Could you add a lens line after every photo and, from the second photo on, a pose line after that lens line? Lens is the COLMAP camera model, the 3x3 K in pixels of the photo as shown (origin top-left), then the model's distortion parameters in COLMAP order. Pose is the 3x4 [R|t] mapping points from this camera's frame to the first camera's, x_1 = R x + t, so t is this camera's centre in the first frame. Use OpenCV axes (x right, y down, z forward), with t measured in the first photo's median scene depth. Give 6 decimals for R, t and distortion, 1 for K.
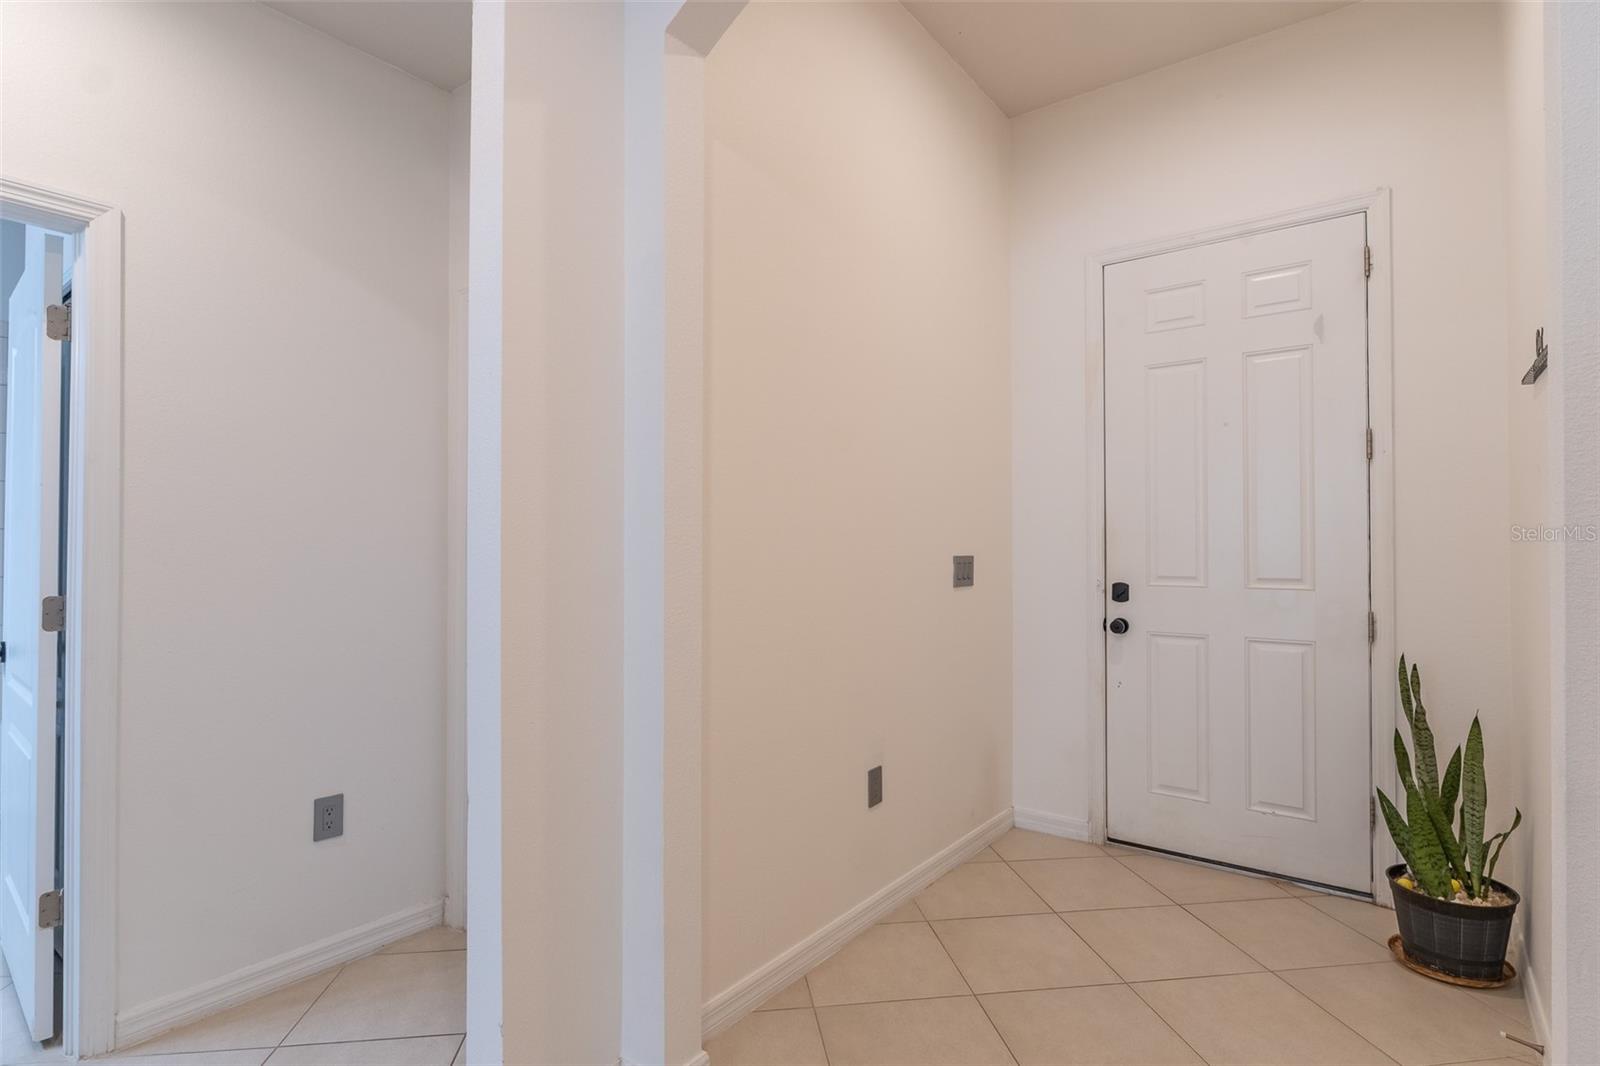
lens RADIAL K [[793.3, 0, 798.6], [0, 793.3, 535.3], [0, 0, 1]] dist [0.001006, -0.000128]
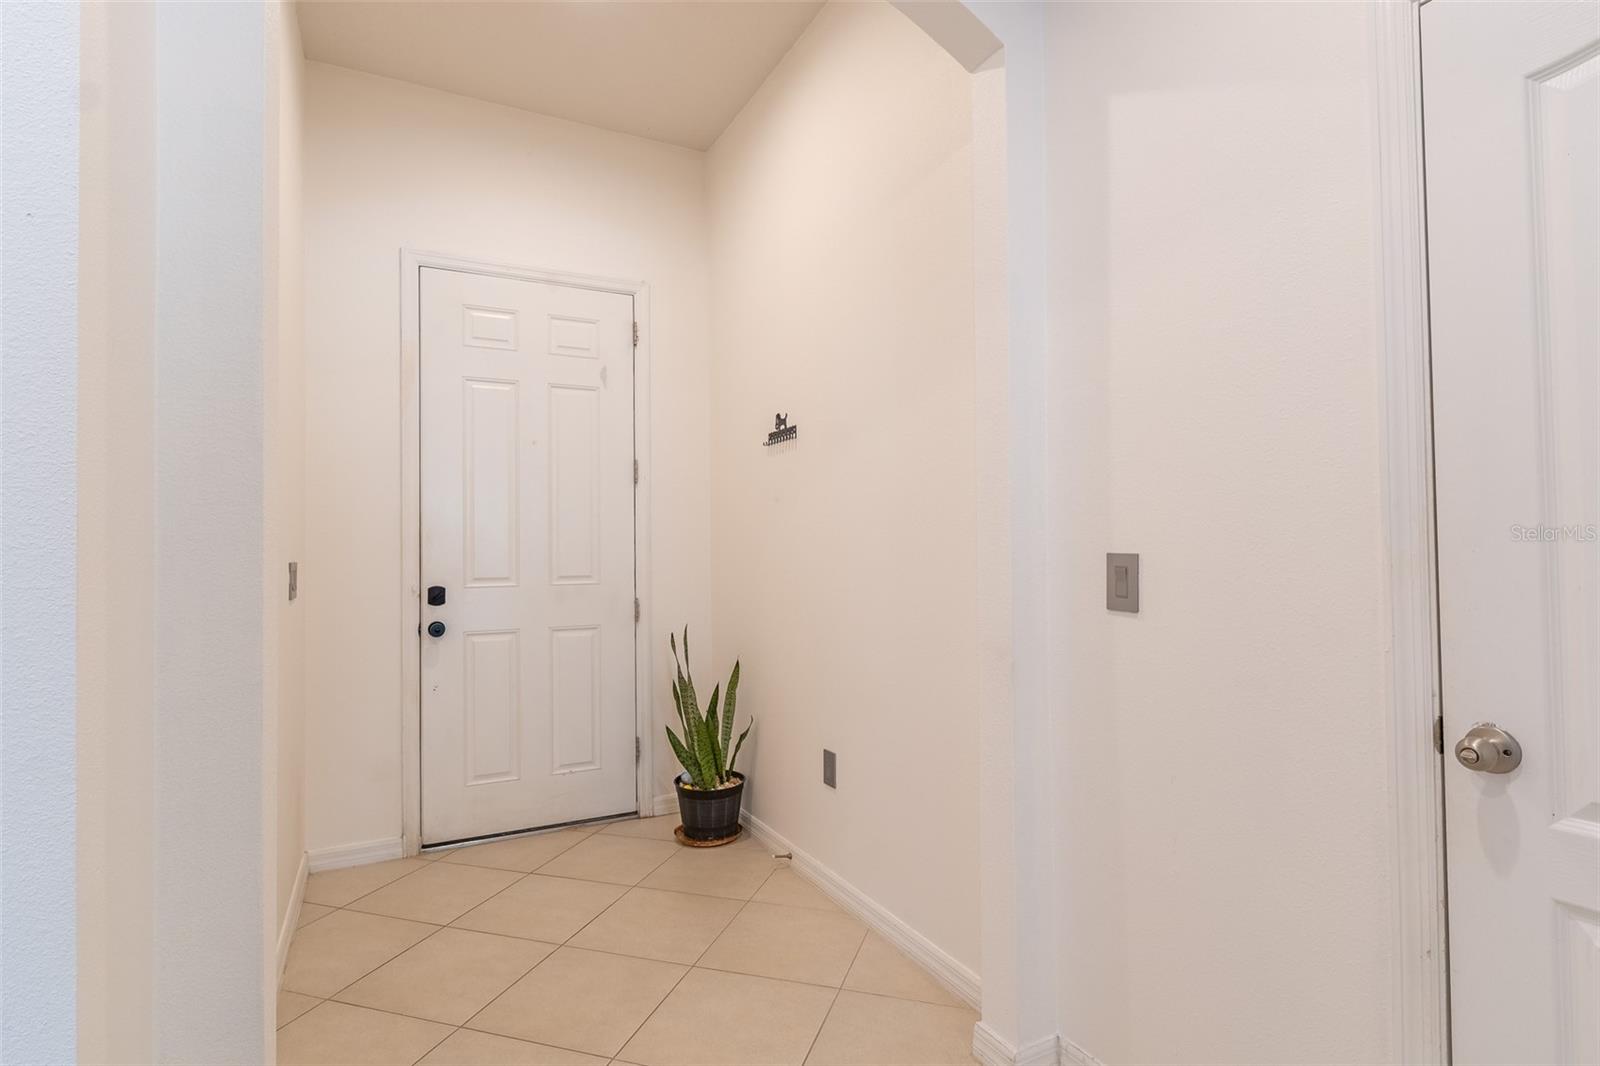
lens RADIAL K [[793.3, 0, 798.3], [0, 793.3, 532.6], [0, 0, 1]] dist [0.001006, -0.000128]
pose [[0.443651, 0.012580, 0.896111, -0.324312], [-0.005569, 0.999921, -0.011281, 0.000274], [-0.896182, 0.000015, 0.443686, 0.158207]]
